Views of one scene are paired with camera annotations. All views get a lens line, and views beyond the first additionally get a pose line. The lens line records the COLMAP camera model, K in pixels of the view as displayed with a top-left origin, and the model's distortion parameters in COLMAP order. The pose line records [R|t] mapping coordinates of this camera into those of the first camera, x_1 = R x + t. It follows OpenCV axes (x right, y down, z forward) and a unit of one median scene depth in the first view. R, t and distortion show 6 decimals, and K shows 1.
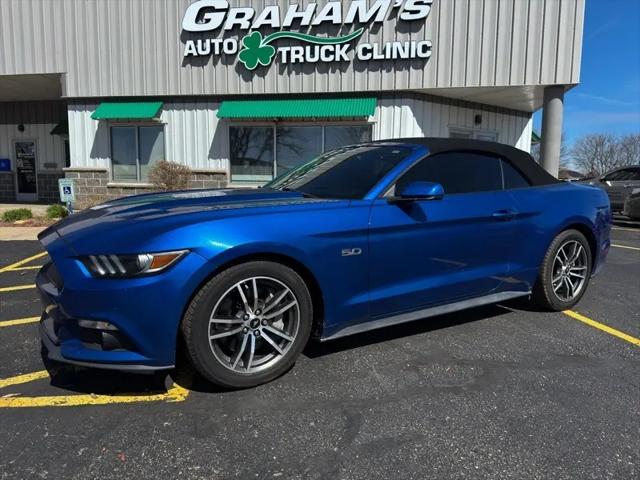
lens RADIAL K [[457.5, 0, 310.6], [0, 457.5, 251.7], [0, 0, 1]] dist [0.036340, -0.038374]
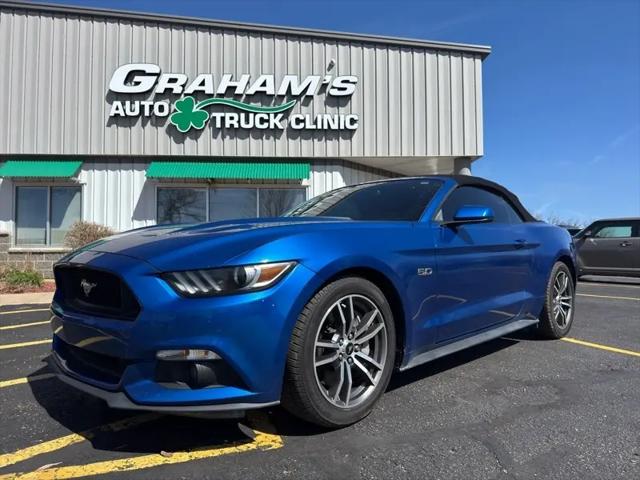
lens RADIAL K [[457.5, 0, 313.5], [0, 457.5, 246.1], [0, 0, 1]] dist [0.036340, -0.038374]
pose [[0.971856, -0.009199, 0.235394, -0.095012], [0.049727, 0.984732, -0.166825, 0.025202], [-0.230266, 0.173835, 0.957475, 0.030827]]
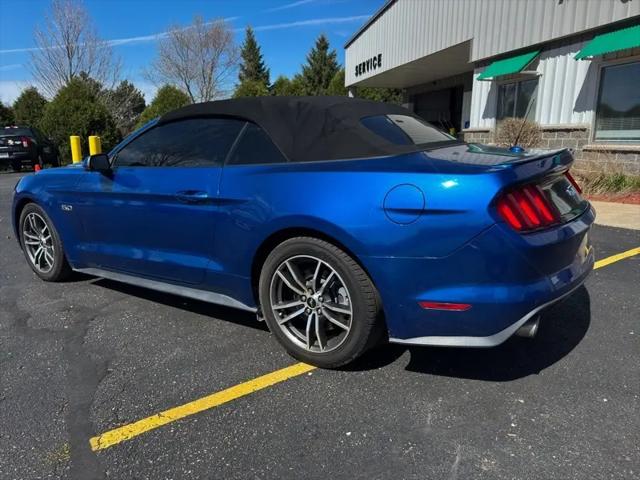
lens RADIAL K [[457.5, 0, 321.2], [0, 457.5, 242.0], [0, 0, 1]] dist [0.036340, -0.038374]
pose [[0.408480, 0.186859, -0.893436, 0.410508], [-0.120196, 0.981309, 0.150284, -0.048982], [0.904819, 0.046000, 0.423305, 0.280521]]
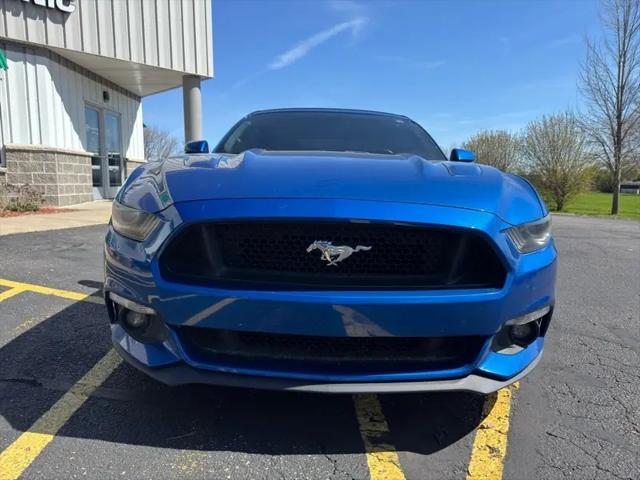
lens RADIAL K [[457.5, 0, 328.5], [0, 457.5, 242.3], [0, 0, 1]] dist [0.036340, -0.038374]
pose [[0.495636, -0.123988, 0.859635, -0.271040], [0.123277, 0.989780, 0.071682, -0.010950], [-0.859737, 0.070445, 0.505856, 0.193182]]
